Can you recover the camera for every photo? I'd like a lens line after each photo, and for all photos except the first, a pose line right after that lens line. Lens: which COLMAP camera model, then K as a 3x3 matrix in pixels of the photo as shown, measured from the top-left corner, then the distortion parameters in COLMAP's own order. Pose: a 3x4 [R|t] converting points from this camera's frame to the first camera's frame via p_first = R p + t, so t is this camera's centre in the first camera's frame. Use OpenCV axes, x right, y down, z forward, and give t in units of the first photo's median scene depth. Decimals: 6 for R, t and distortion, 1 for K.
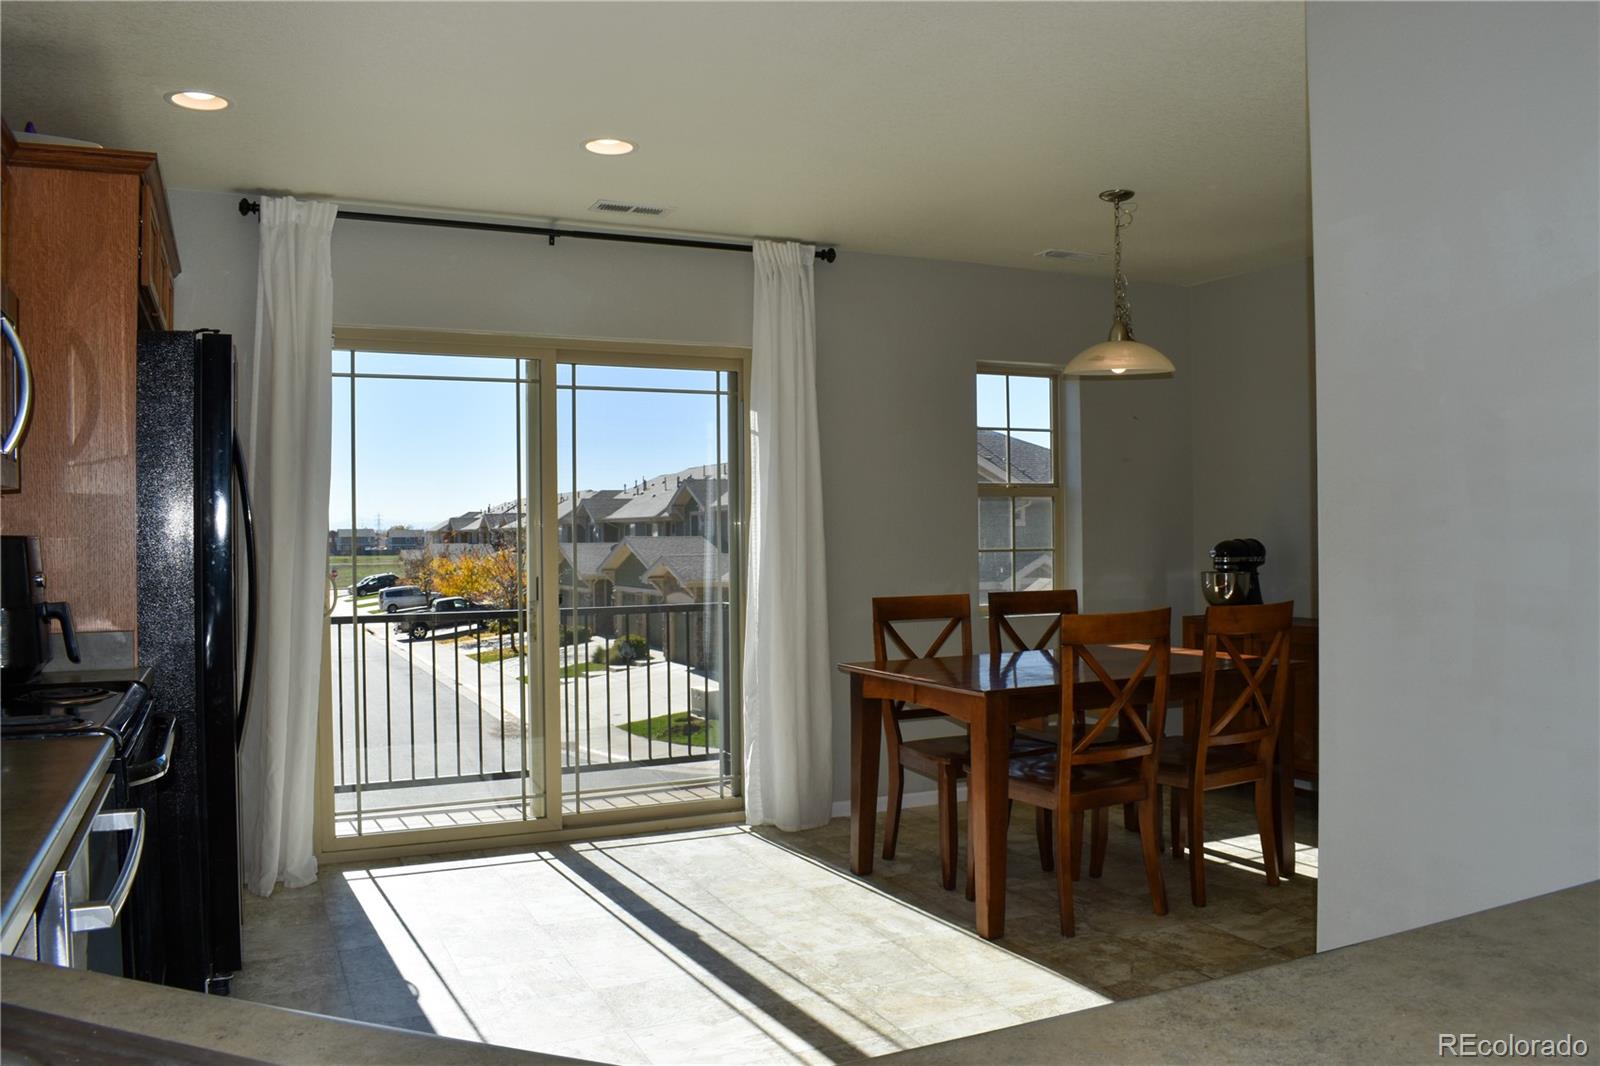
lens RADIAL K [[1246.3, 0, 807.2], [0, 1246.3, 526.6], [0, 0, 1]] dist [-0.104494, 0.026549]
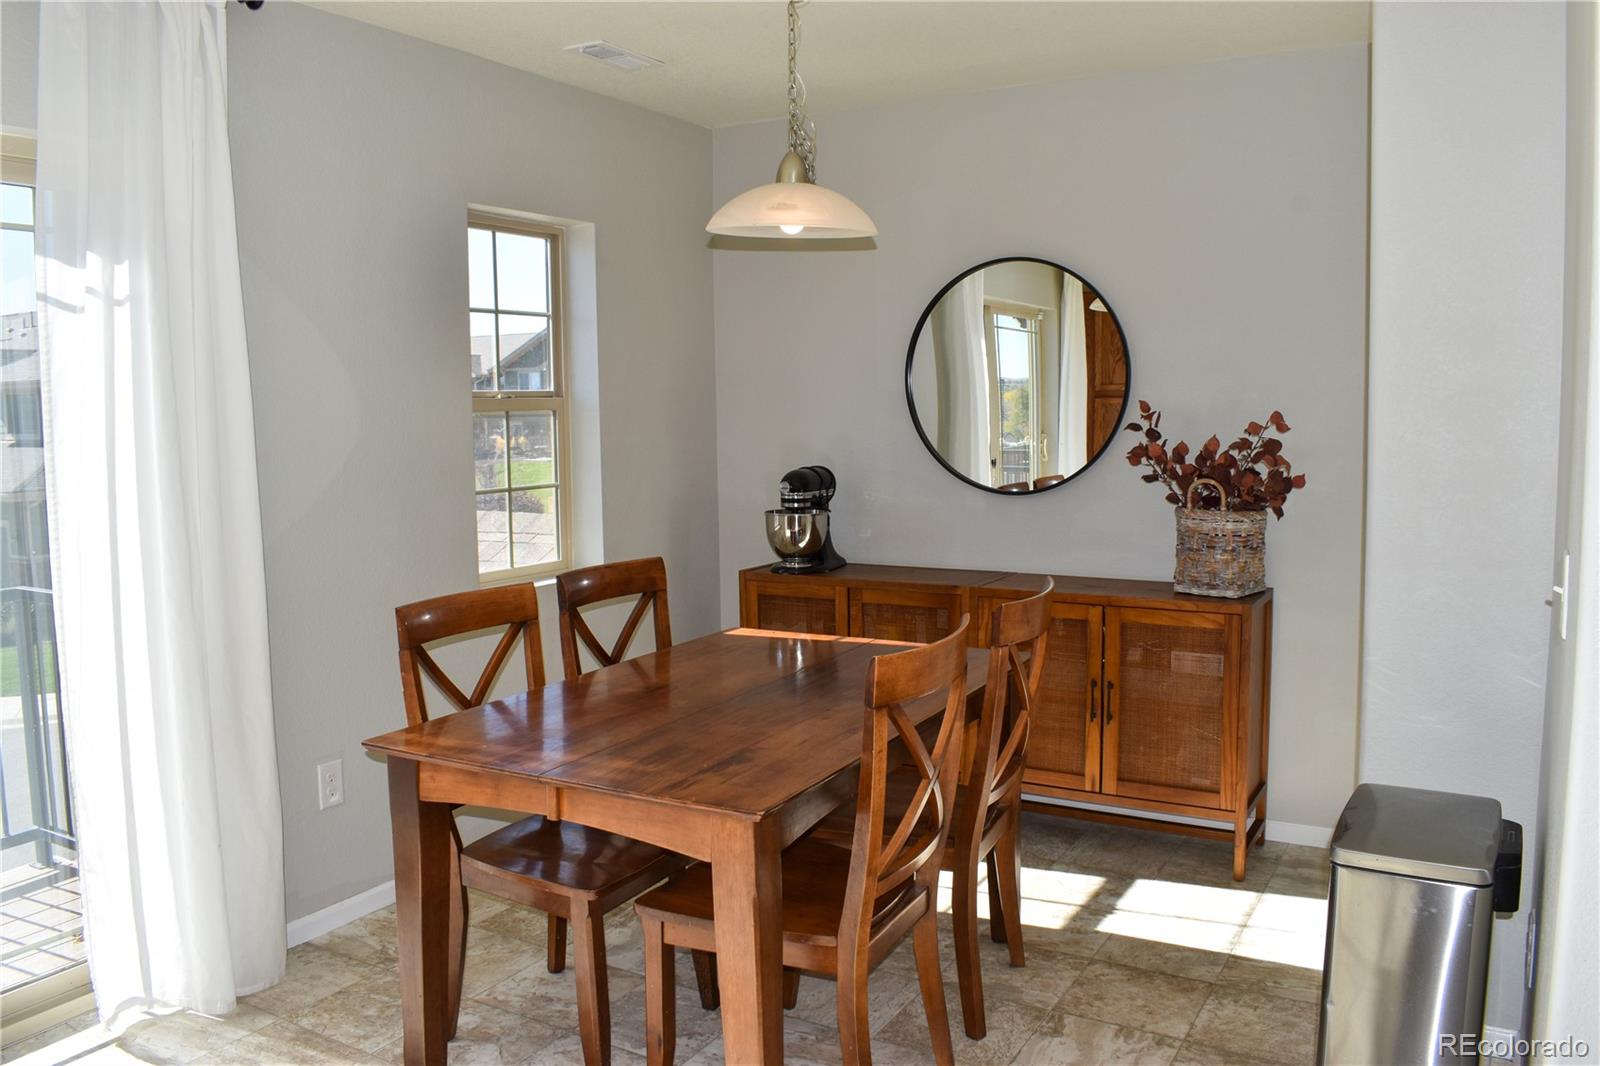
lens RADIAL K [[1246.3, 0, 807.2], [0, 1246.3, 526.6], [0, 0, 1]] dist [-0.104494, 0.026549]
pose [[0.824549, -0.058440, 0.562764, -0.101910], [0.004031, 0.995233, 0.097443, -0.033060], [-0.565776, -0.078078, 0.820854, 0.423090]]
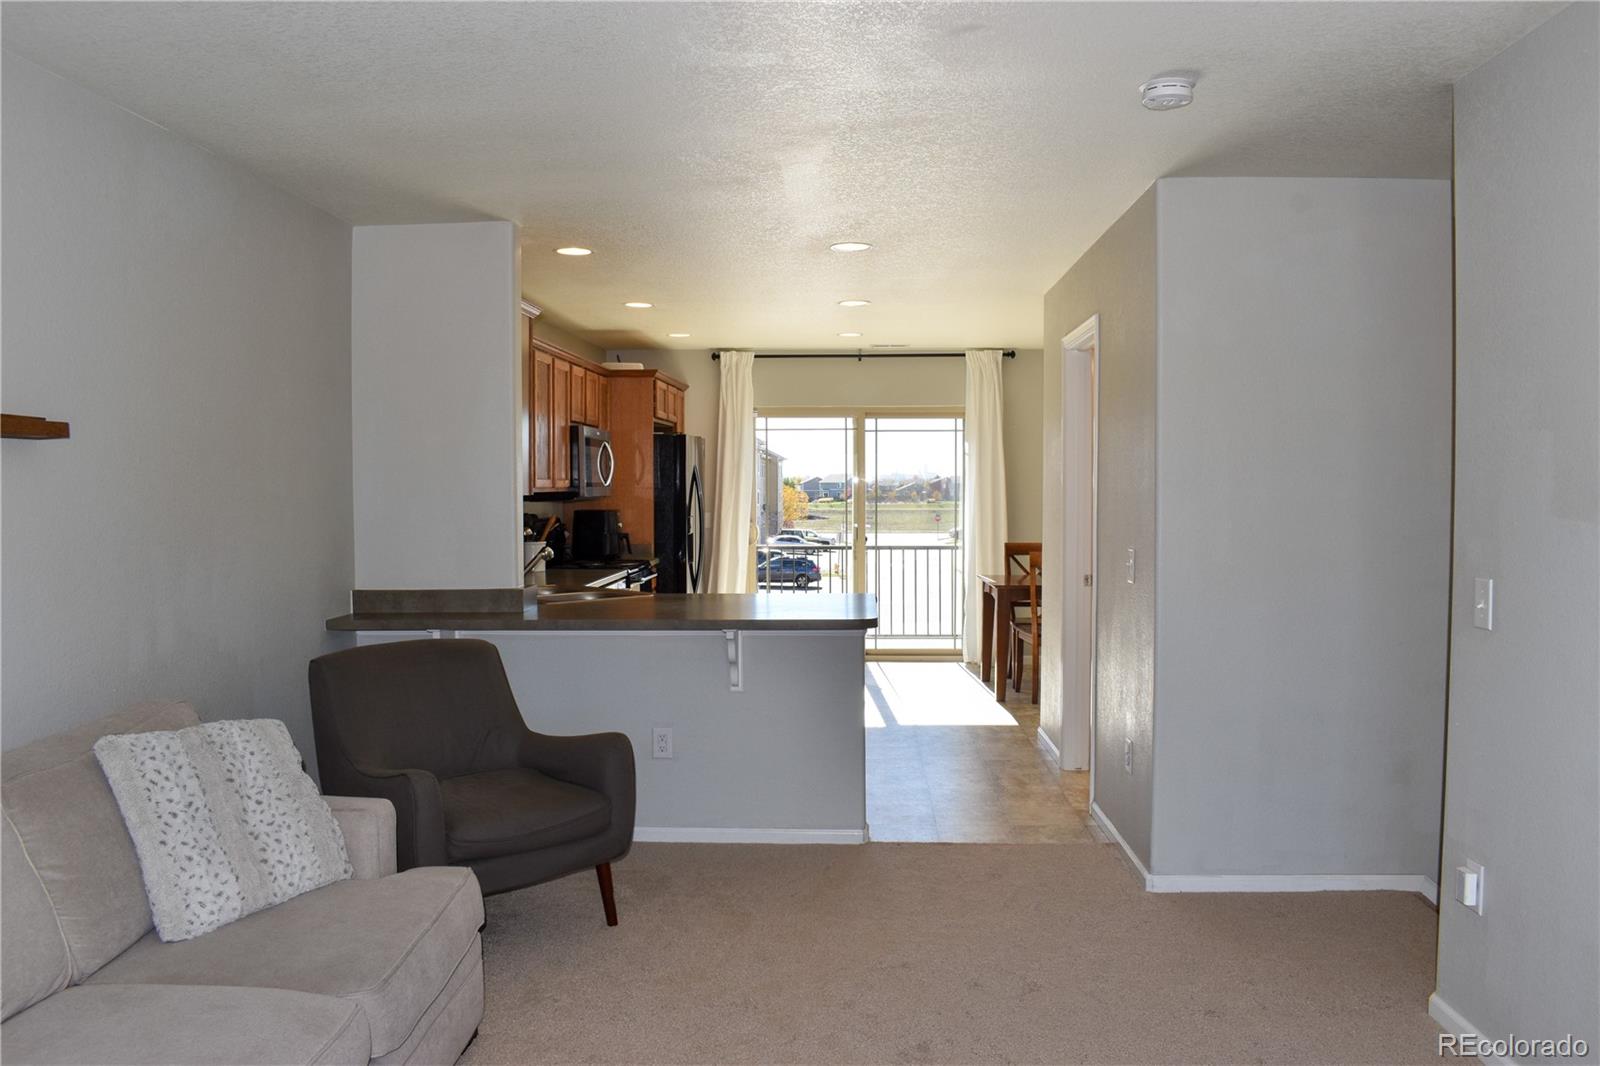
lens RADIAL K [[1246.3, 0, 807.2], [0, 1246.3, 526.6], [0, 0, 1]] dist [-0.104494, 0.026549]
pose [[0.887594, 0.024913, -0.459952, 0.633065], [-0.005350, 0.999027, 0.043787, -0.047814], [0.460595, -0.036405, 0.886864, -0.808568]]
